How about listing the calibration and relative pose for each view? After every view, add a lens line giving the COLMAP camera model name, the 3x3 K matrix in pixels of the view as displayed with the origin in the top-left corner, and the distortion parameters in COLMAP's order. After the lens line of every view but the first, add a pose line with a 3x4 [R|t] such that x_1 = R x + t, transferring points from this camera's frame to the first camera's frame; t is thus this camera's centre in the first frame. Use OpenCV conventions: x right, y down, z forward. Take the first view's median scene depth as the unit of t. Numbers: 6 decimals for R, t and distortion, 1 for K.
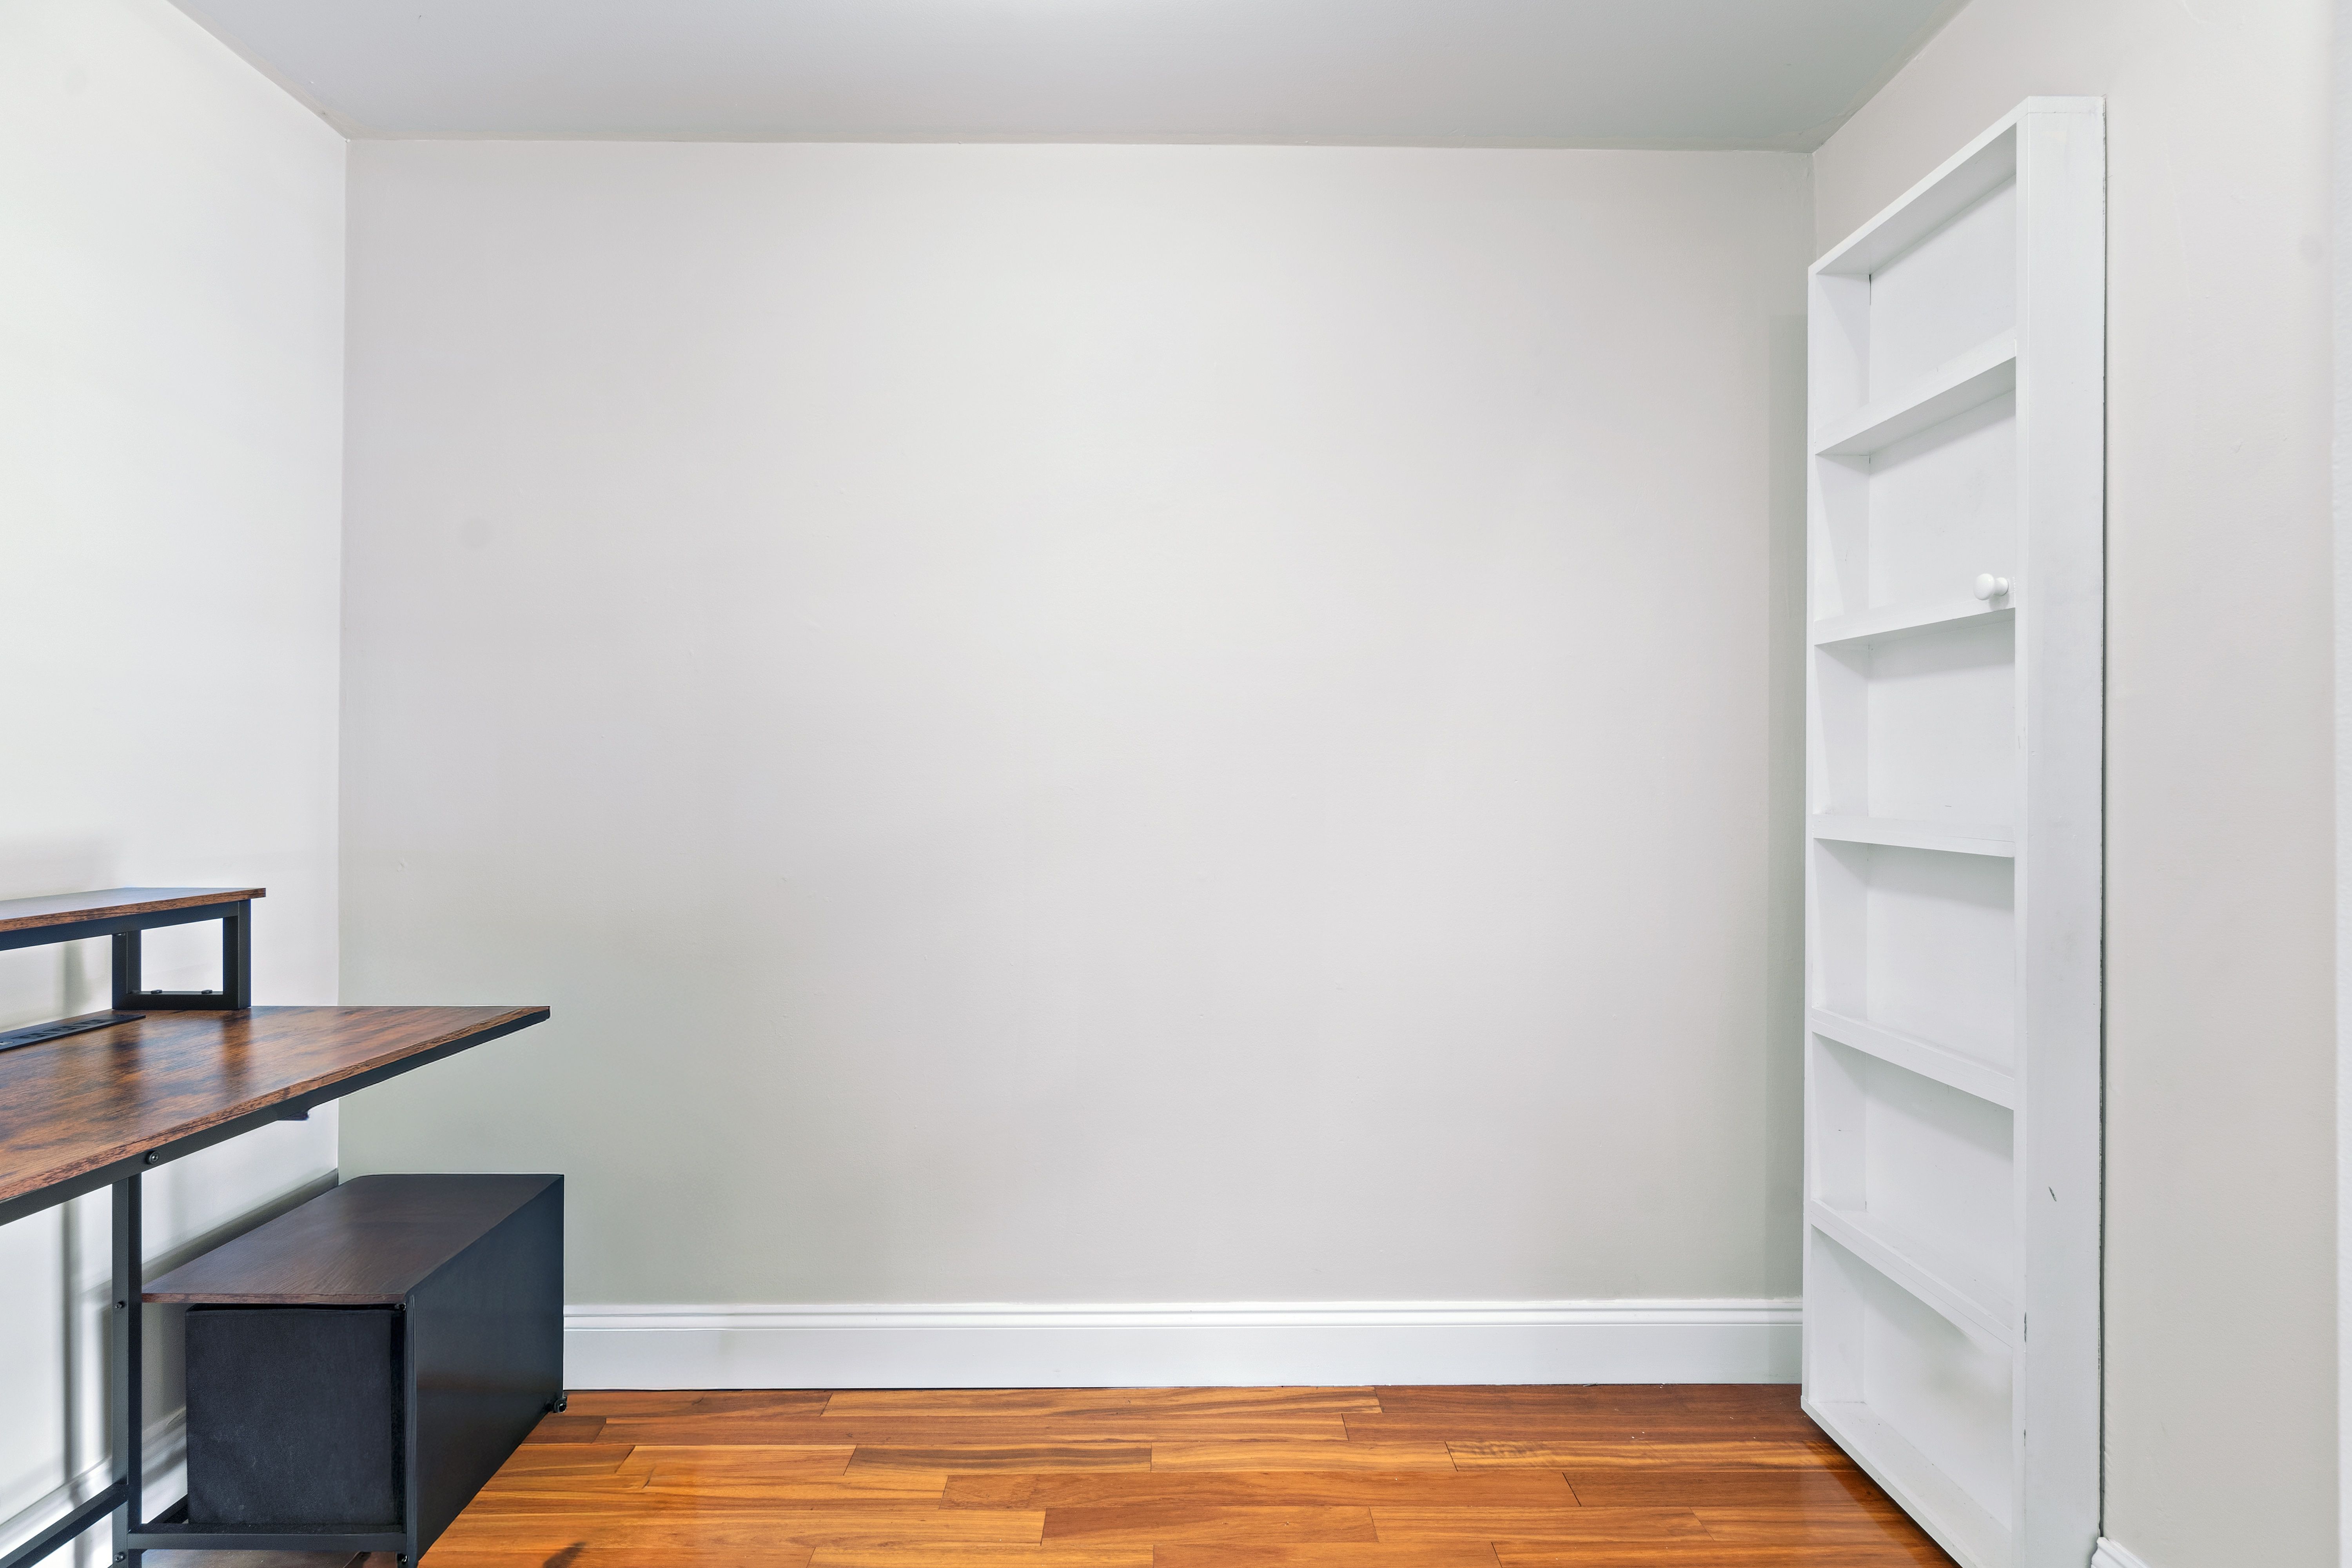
lens RADIAL K [[1113.7, 0, 1174.9], [0, 1113.7, 782.6], [0, 0, 1]] dist [-0.001381, 0.000311]
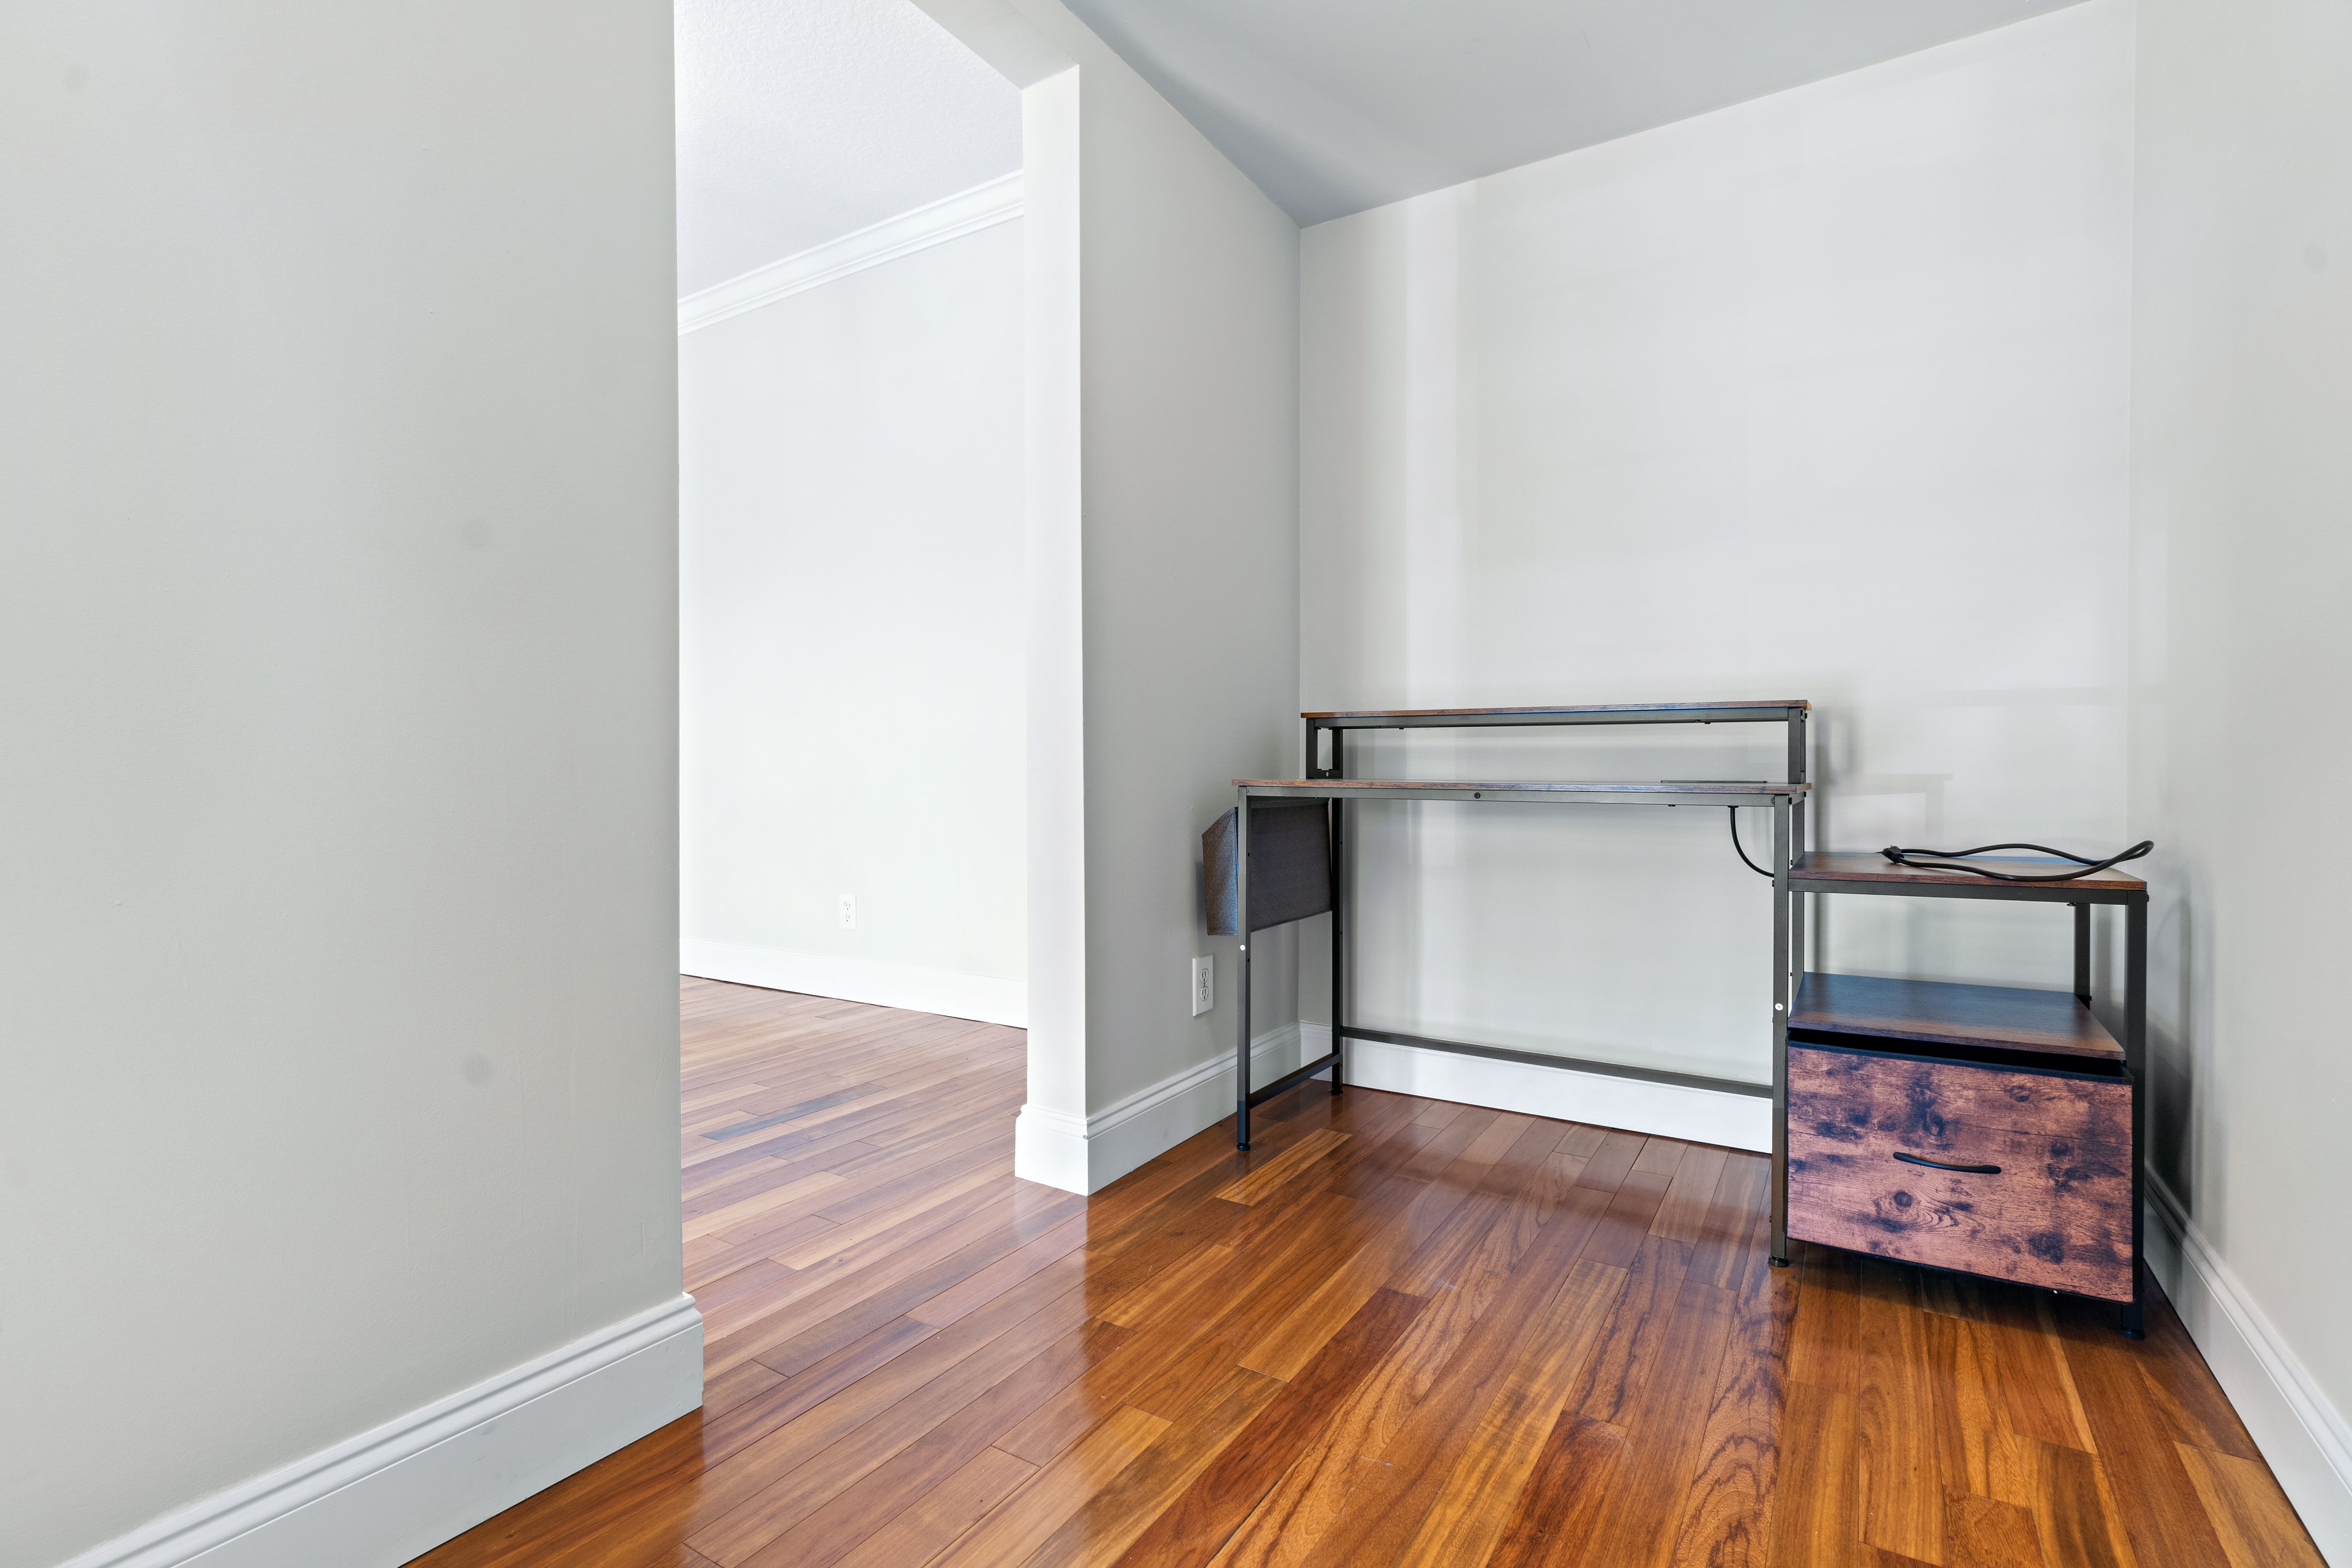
lens RADIAL K [[1113.7, 0, 1180.0], [0, 1113.7, 777.4], [0, 0, 1]] dist [-0.001381, 0.000311]
pose [[-0.539567, 0.003181, -0.841937, 0.680492], [-0.003236, 0.999978, 0.005852, 0.156106], [0.841936, 0.005882, -0.539545, 0.924147]]
